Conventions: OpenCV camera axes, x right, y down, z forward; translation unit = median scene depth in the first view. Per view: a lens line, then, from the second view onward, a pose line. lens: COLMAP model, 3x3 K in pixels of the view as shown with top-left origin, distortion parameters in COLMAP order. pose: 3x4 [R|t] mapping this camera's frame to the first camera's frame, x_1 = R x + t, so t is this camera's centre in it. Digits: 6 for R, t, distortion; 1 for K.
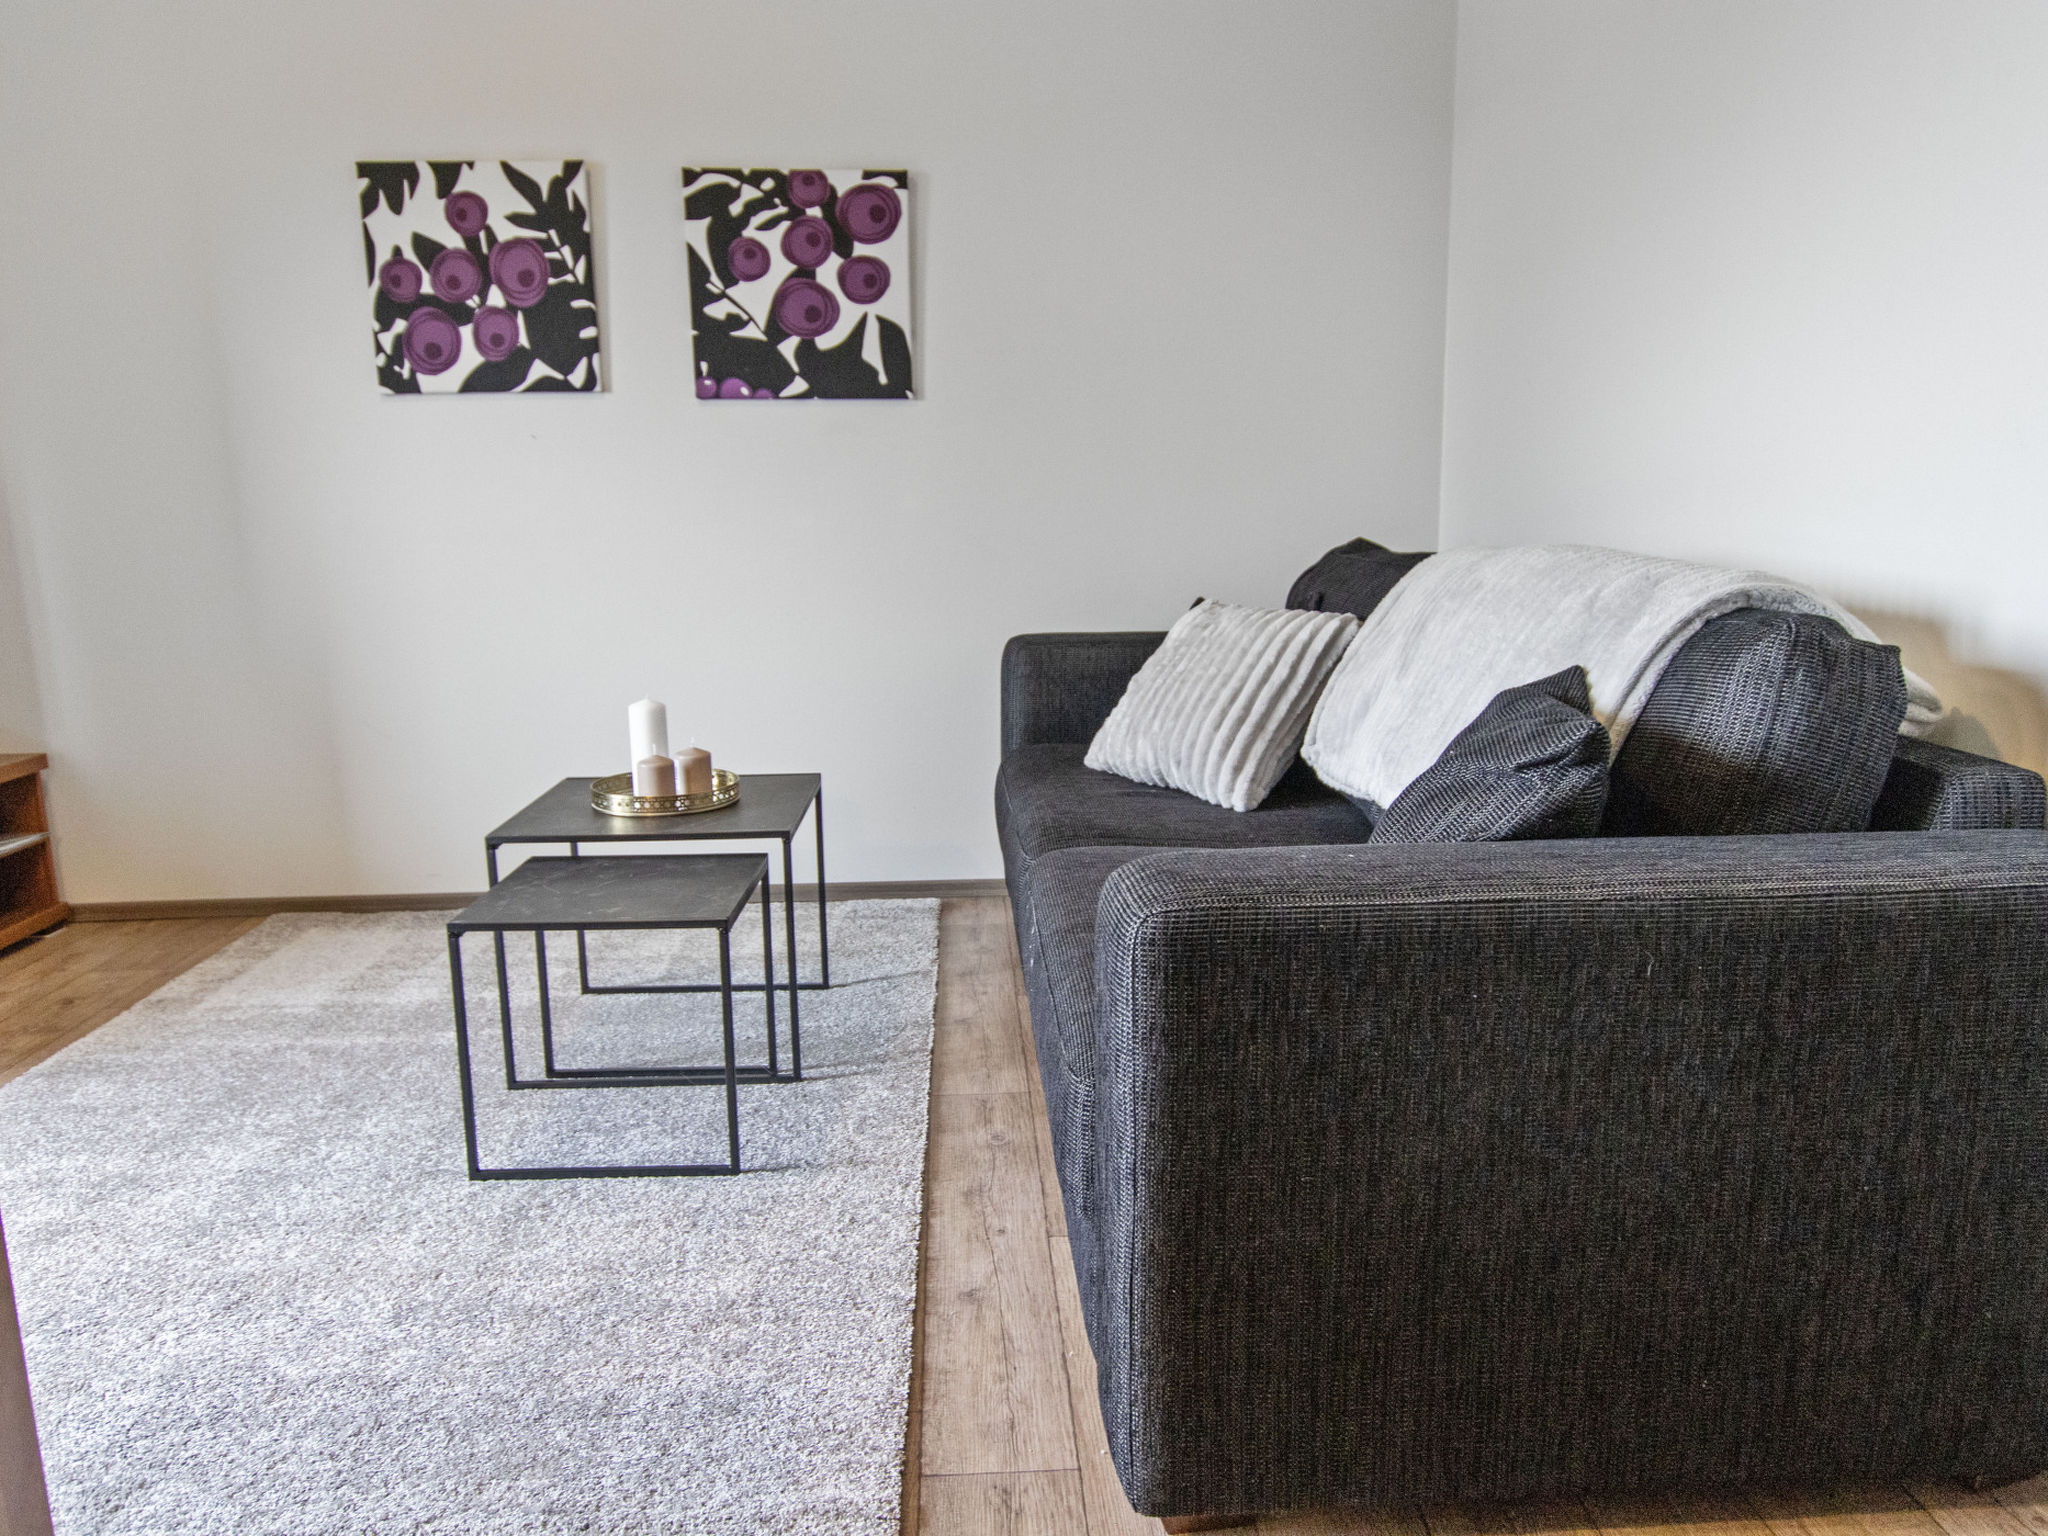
lens RADIAL K [[1498.3, 0, 1023.6], [0, 1498.3, 815.3], [0, 0, 1]] dist [0.001271, -0.000237]
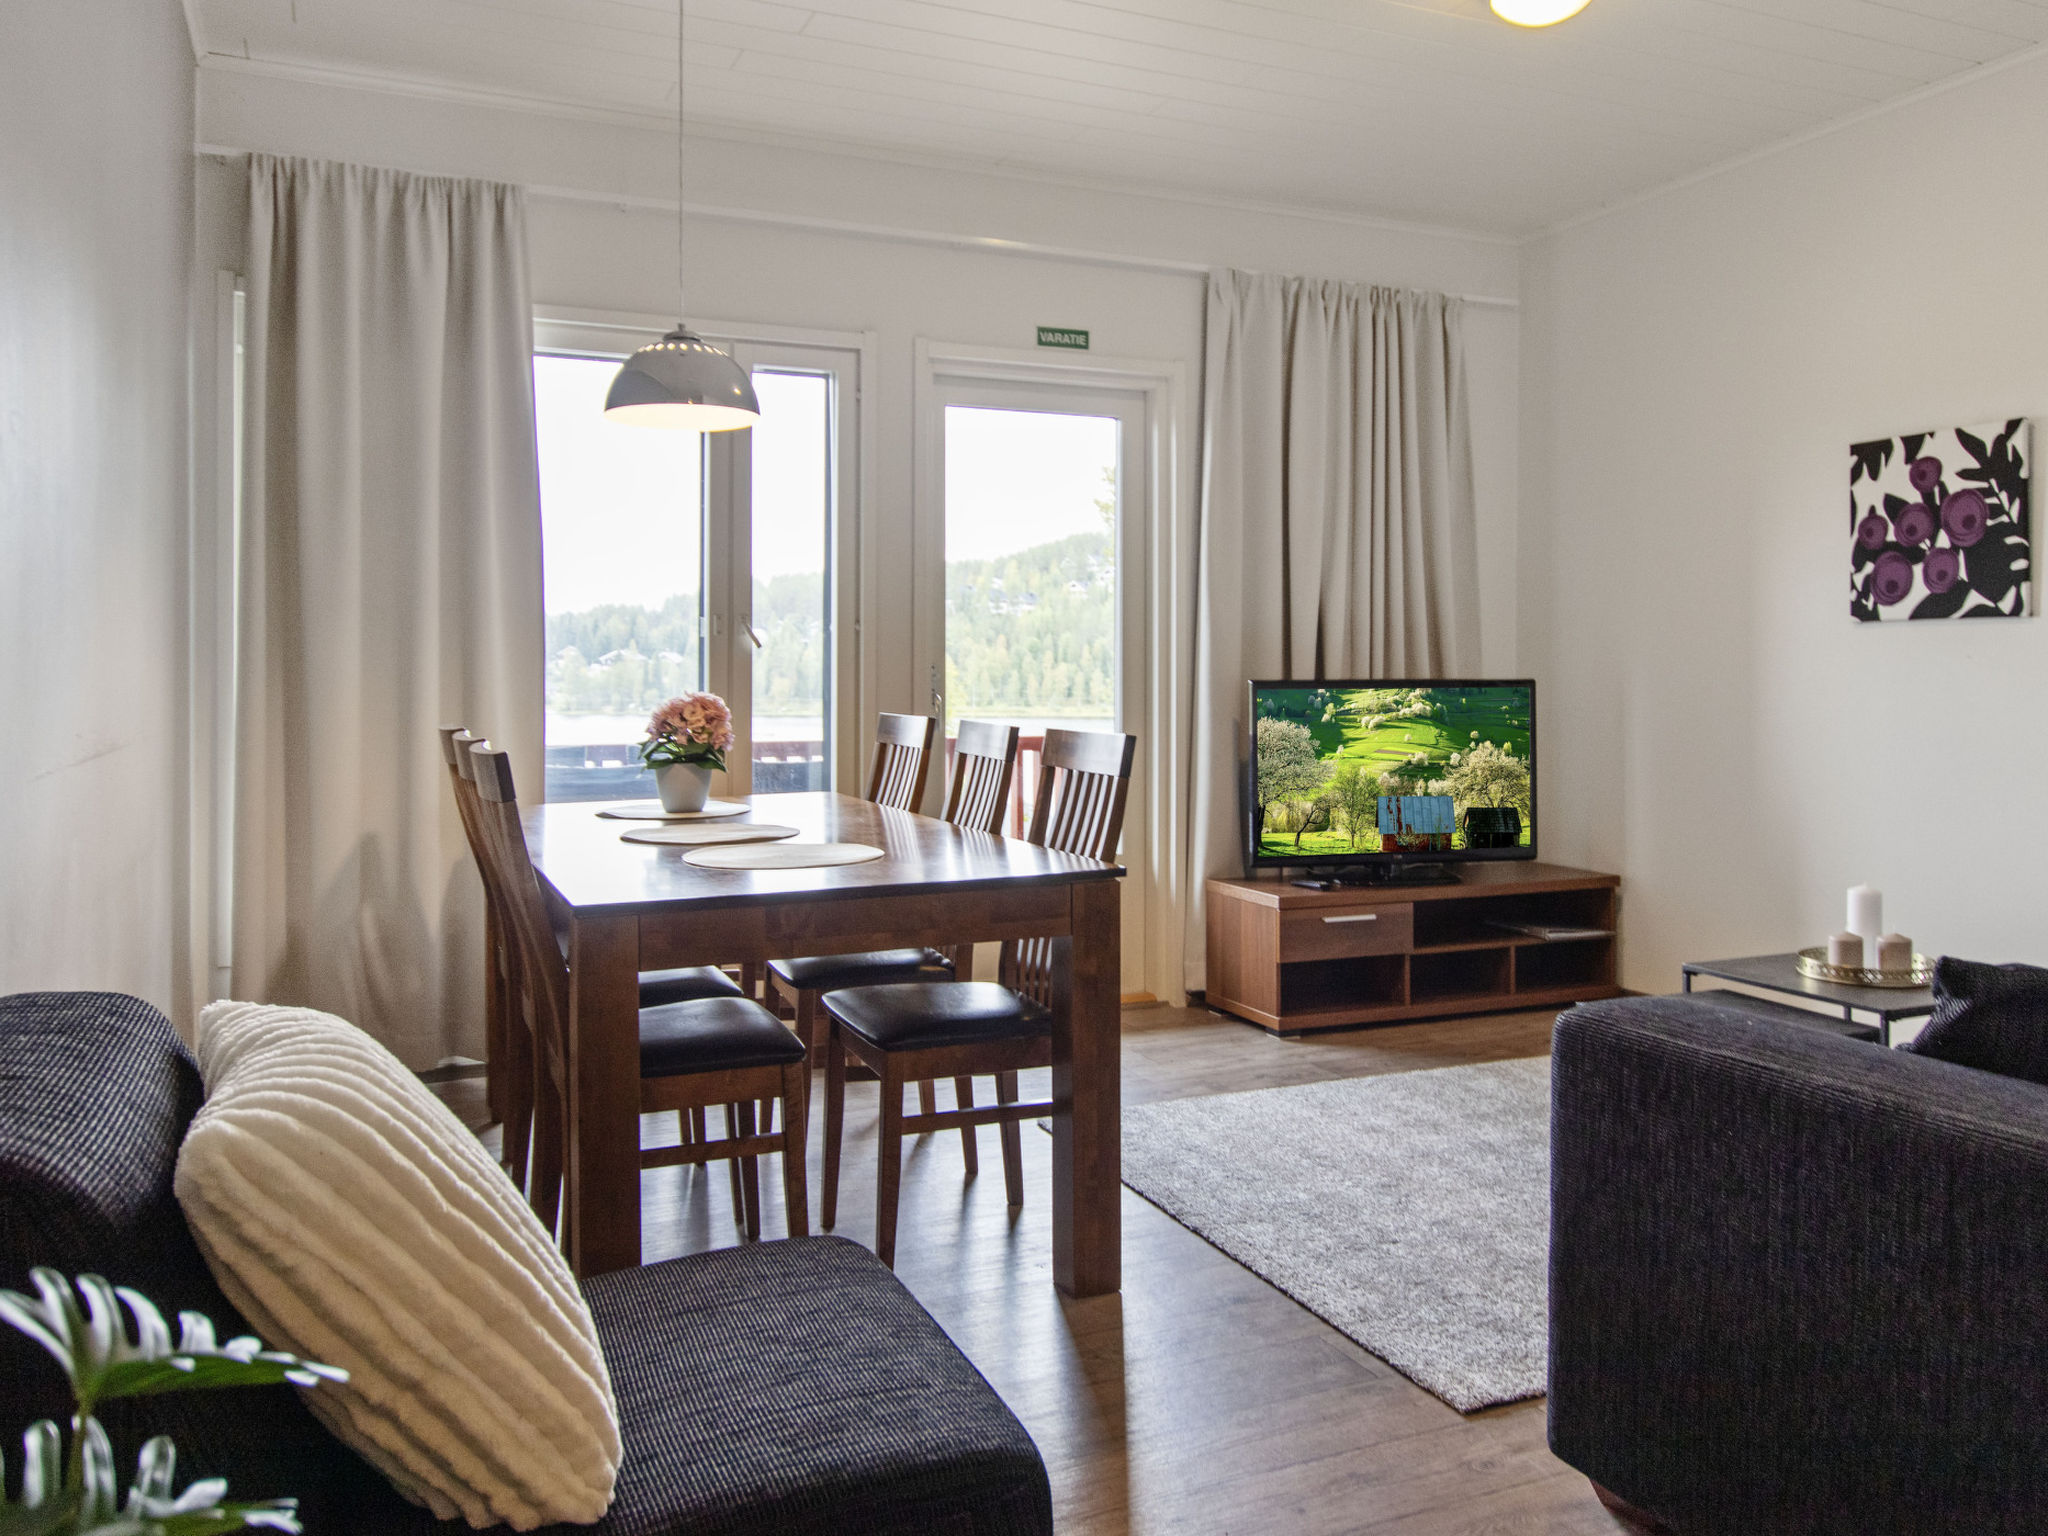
lens RADIAL K [[1532.3, 0, 1024.0], [0, 1532.3, 768.0], [0, 0, 1]] dist [0.000115, 0.001676]
pose [[0.351445, 0.071296, -0.933490, 0.521498], [-0.204074, 0.978953, -0.002062, -0.025299], [0.913696, 0.191226, 0.358598, -0.042033]]
